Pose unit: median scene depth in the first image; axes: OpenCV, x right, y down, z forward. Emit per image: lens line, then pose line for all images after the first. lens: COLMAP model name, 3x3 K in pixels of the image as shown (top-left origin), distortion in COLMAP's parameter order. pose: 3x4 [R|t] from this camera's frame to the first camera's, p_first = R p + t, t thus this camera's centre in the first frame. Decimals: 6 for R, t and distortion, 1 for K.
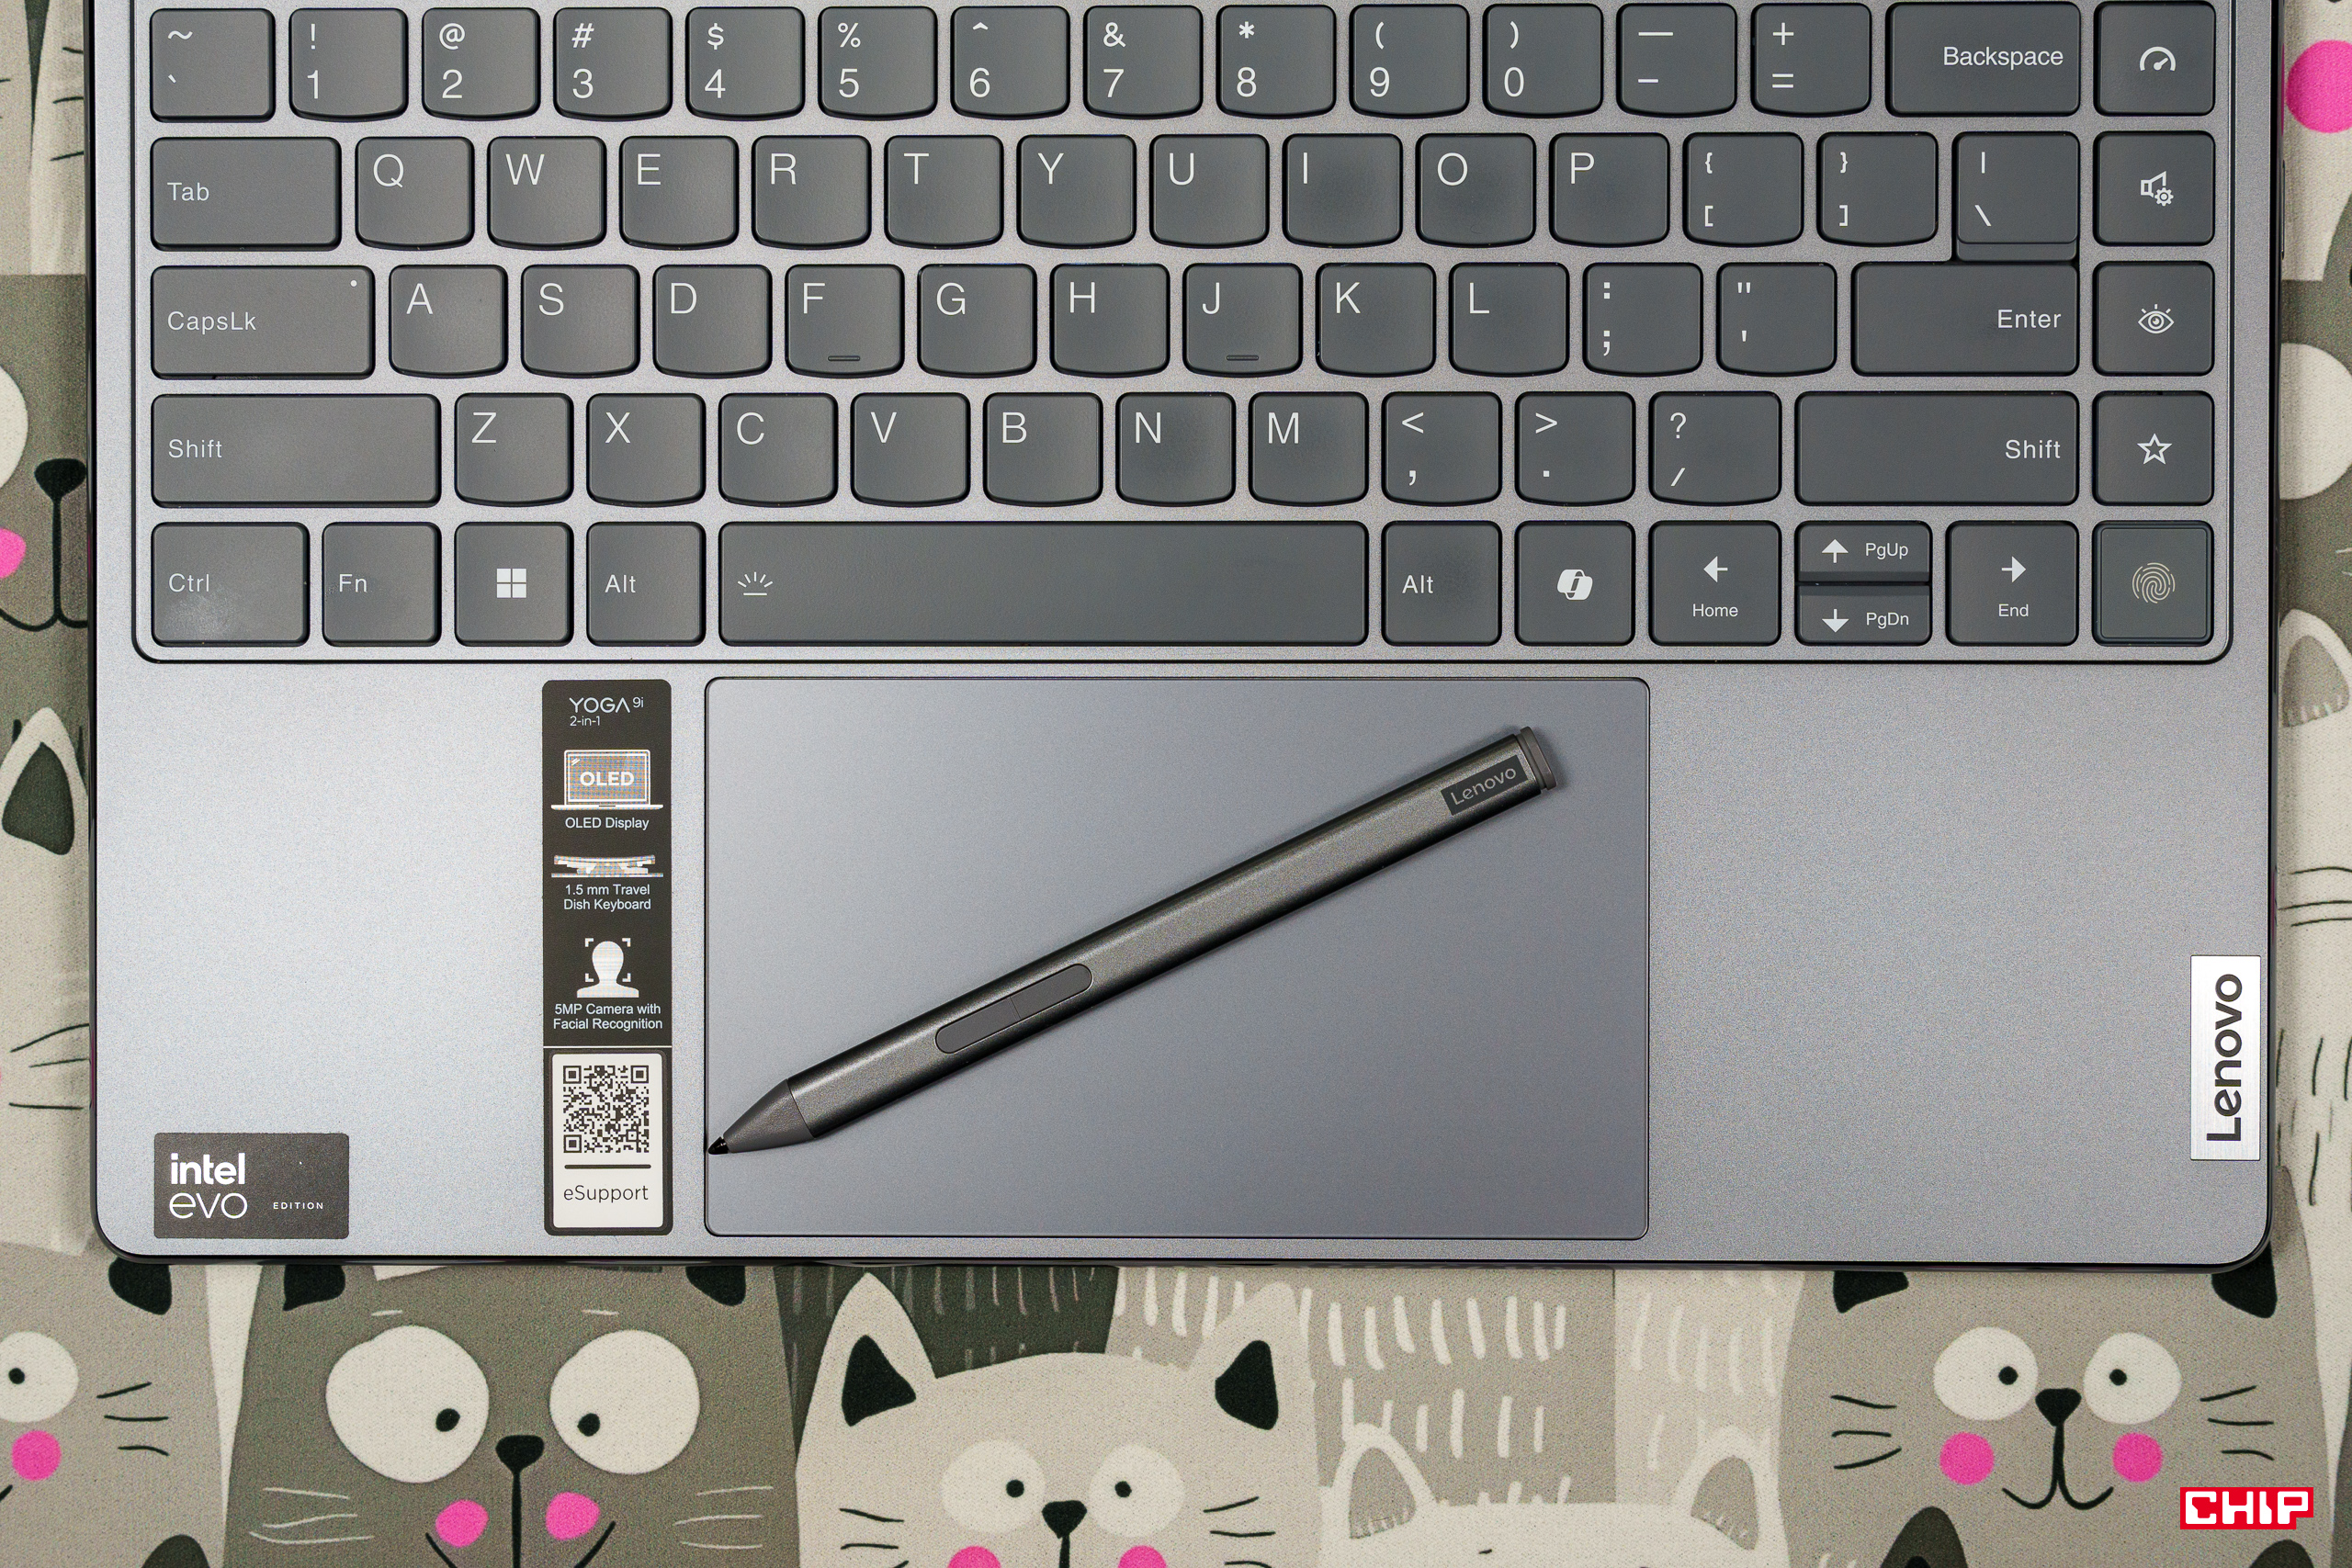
lens RADIAL K [[4465.5, 0, 1175.6], [0, 4465.5, 783.6], [0, 0, 1]] dist [0.004452, 0.000000]
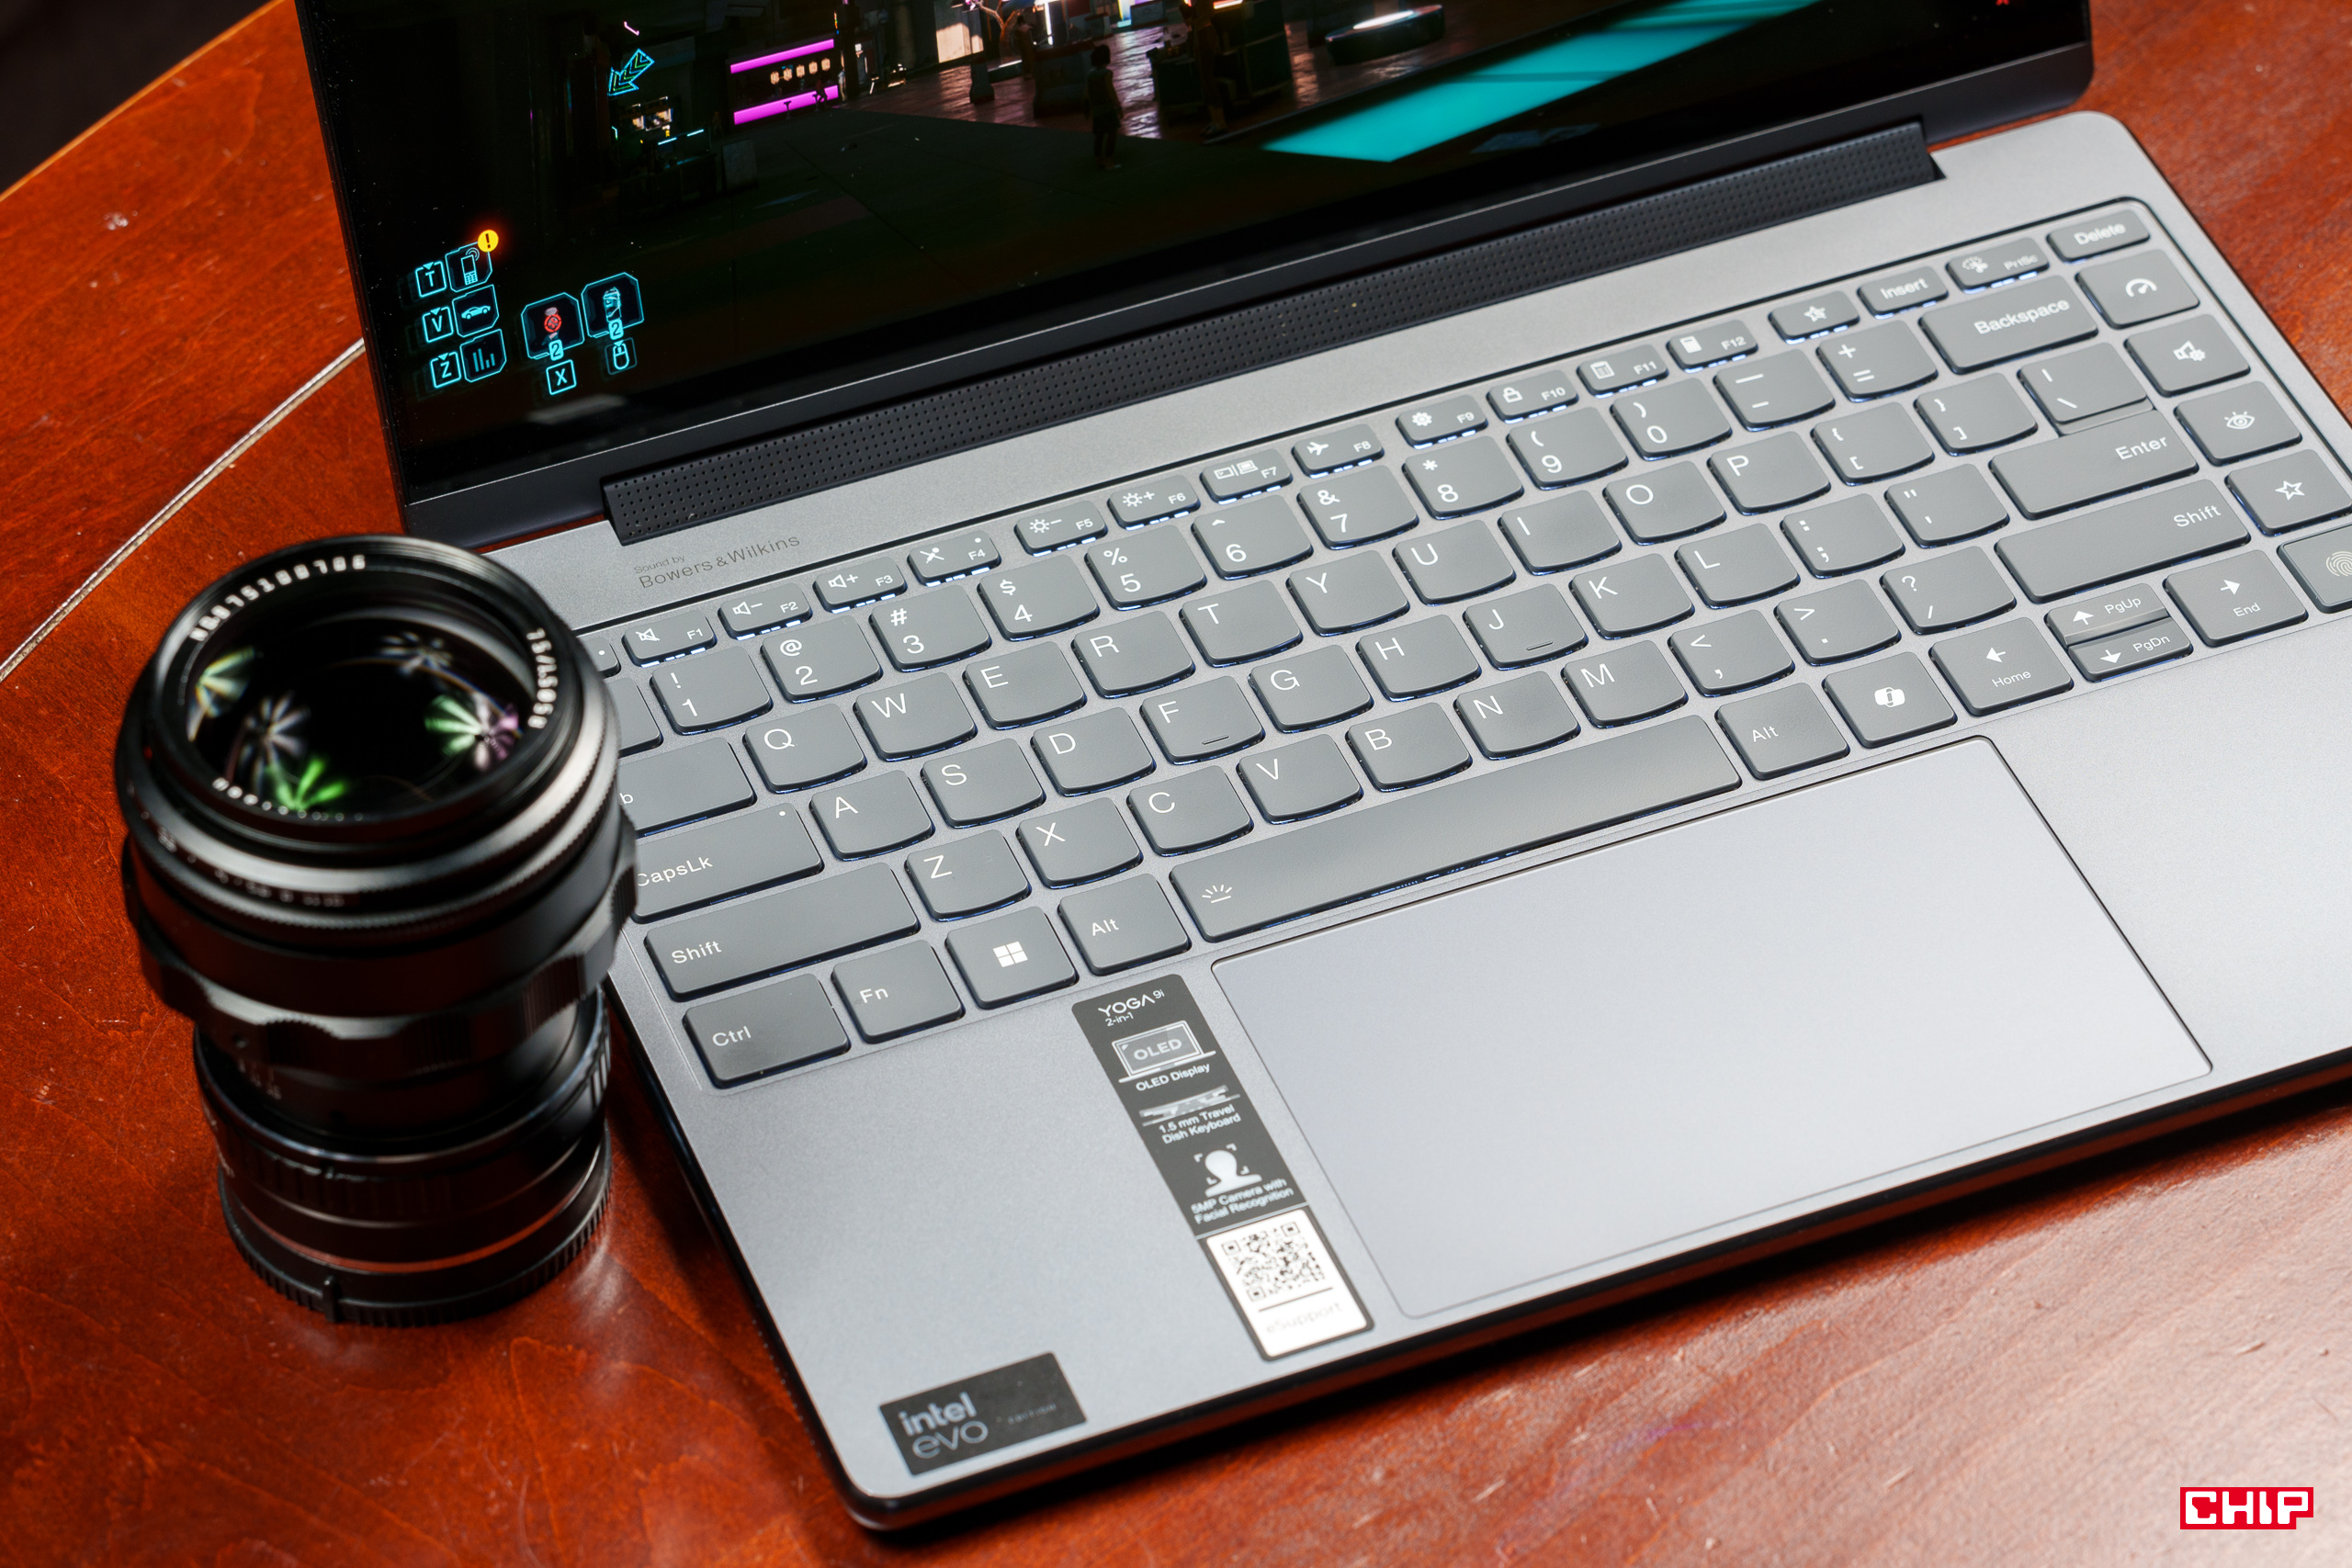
lens RADIAL K [[7527.3, 0, 1176.4], [0, 7527.3, 783.8], [0, 0, 1]] dist [0.100022, 0.000000]
pose [[0.928512, -0.262120, 0.262981, -0.585459], [0.371294, 0.650503, -0.662560, 1.165927], [0.002601, 0.712838, 0.701324, -0.323622]]
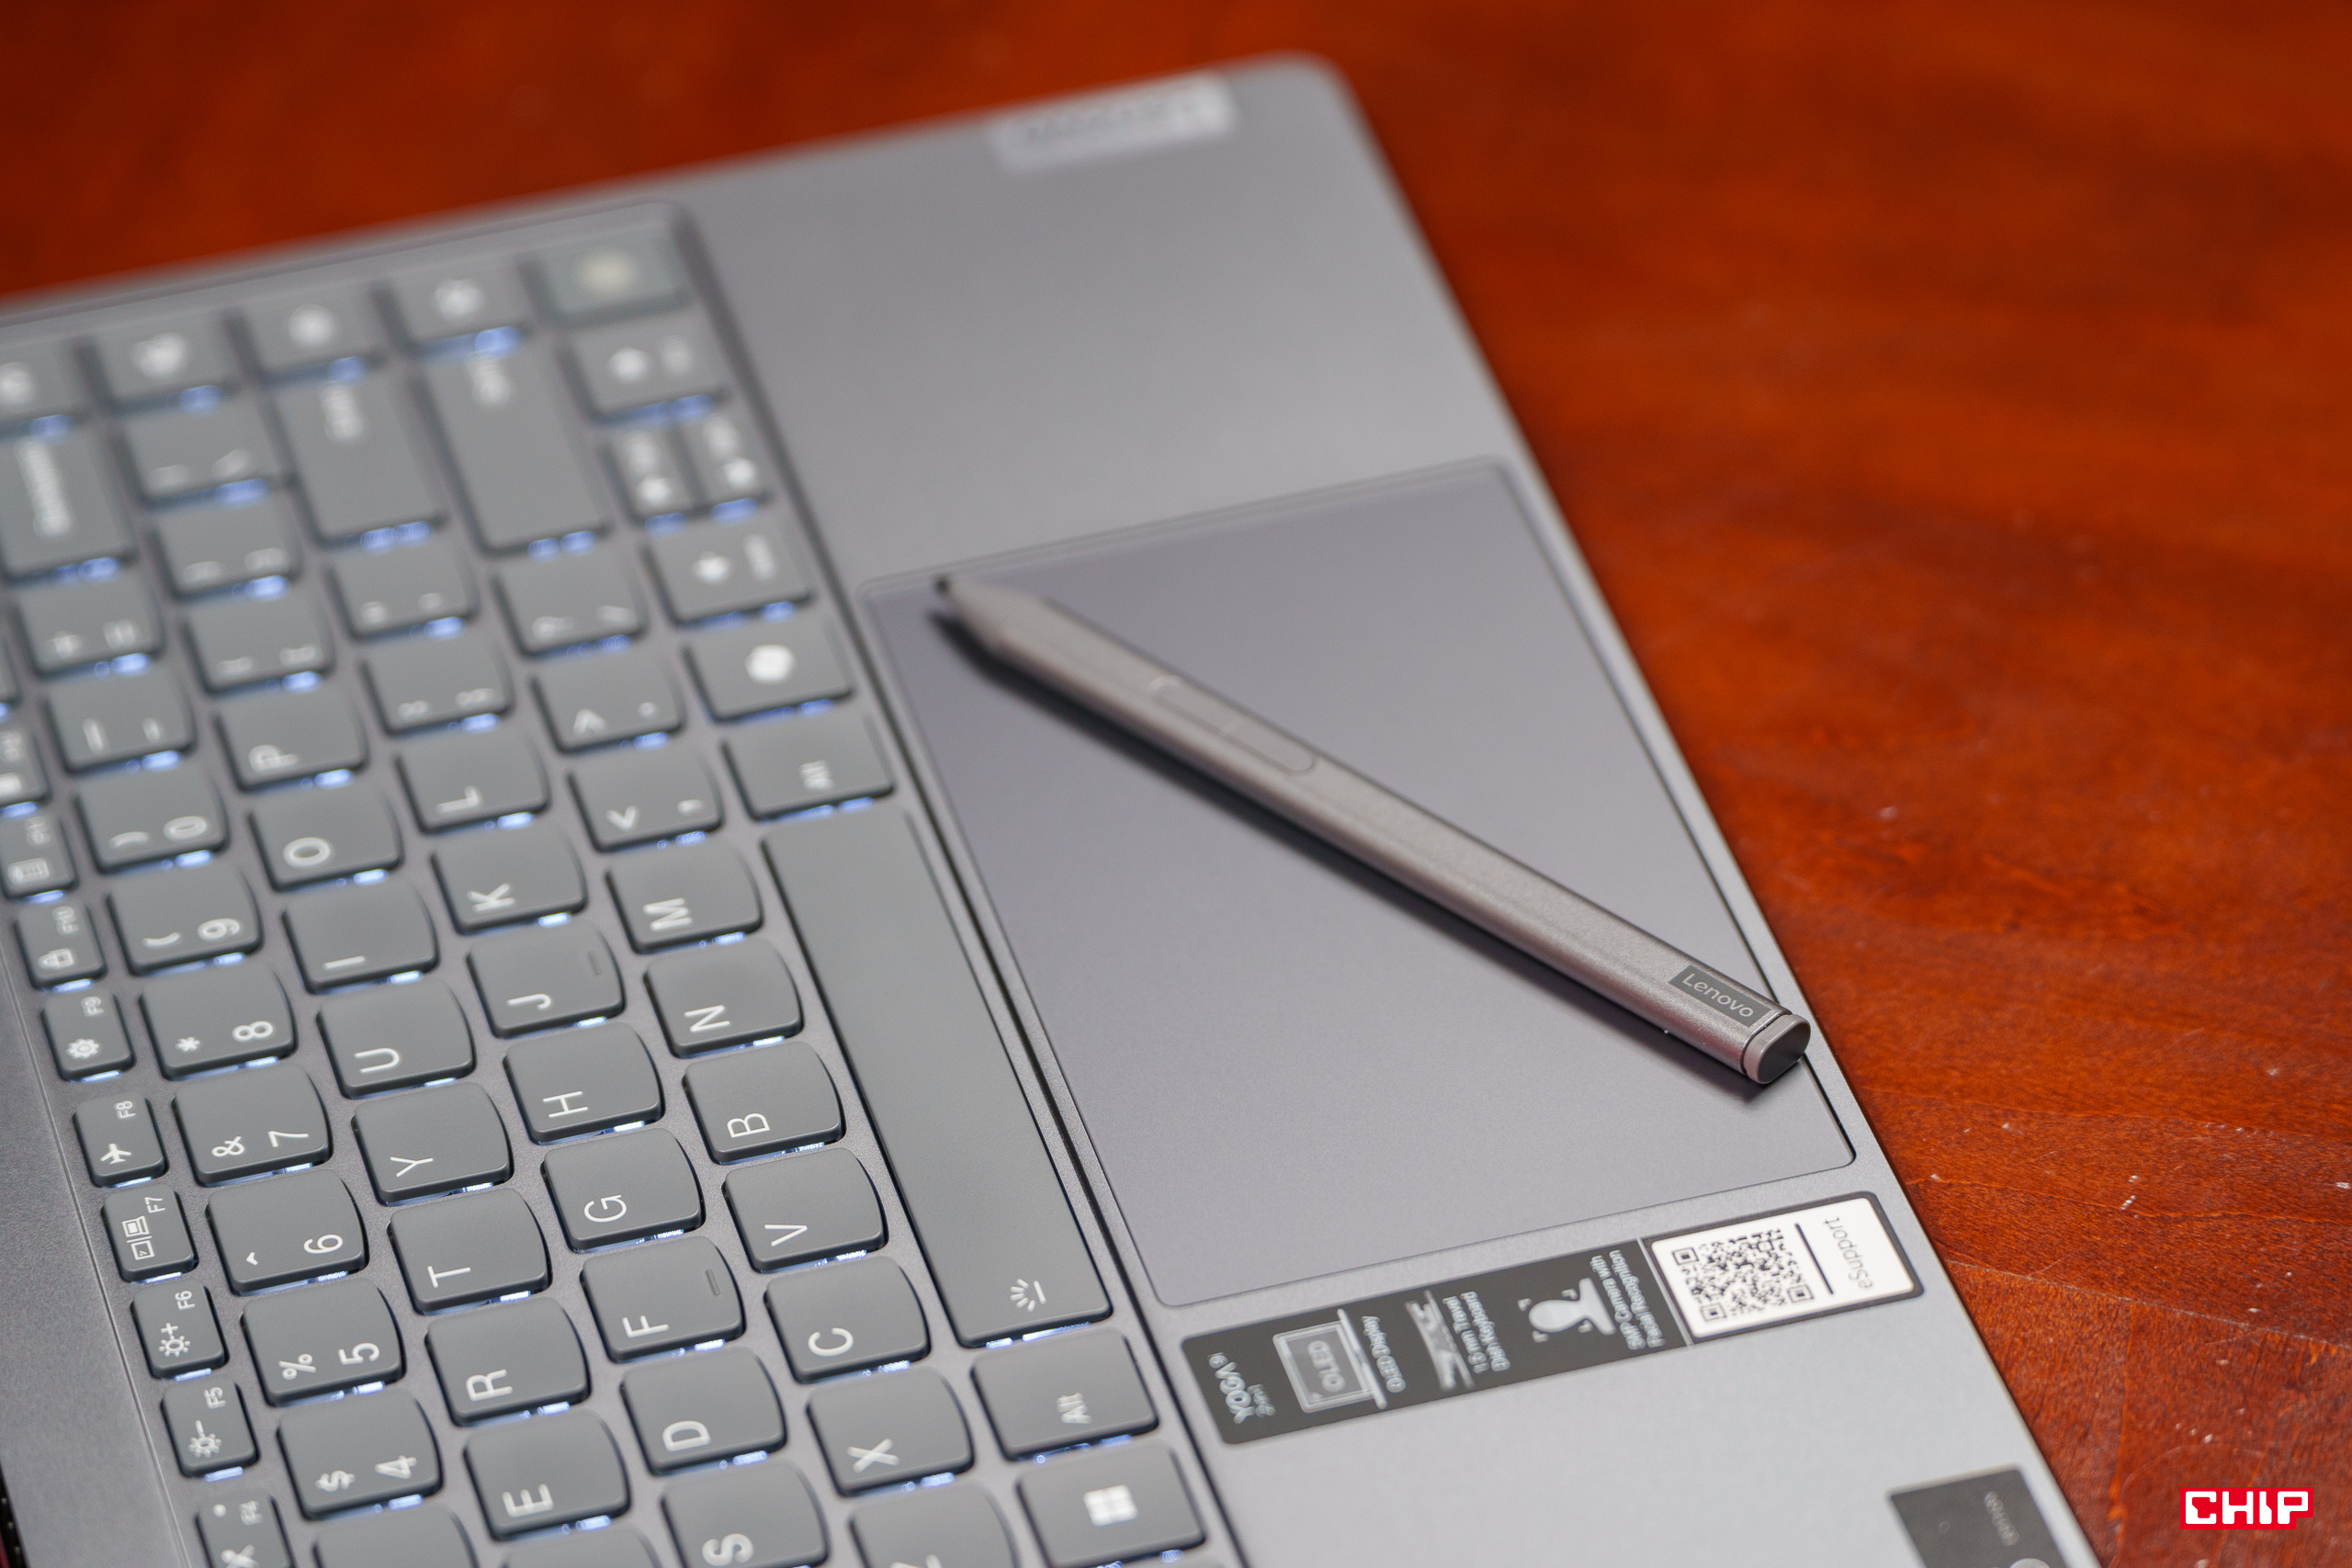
lens RADIAL K [[10534.8, 0, 1176.8], [0, 10534.8, 784.0], [0, 0, 1]] dist [0.147538, 0.000000]
pose [[-0.267806, -0.590787, 0.761085, -1.420132], [0.962470, -0.200076, 0.183361, -0.332805], [0.043948, 0.781627, 0.622196, -0.188055]]
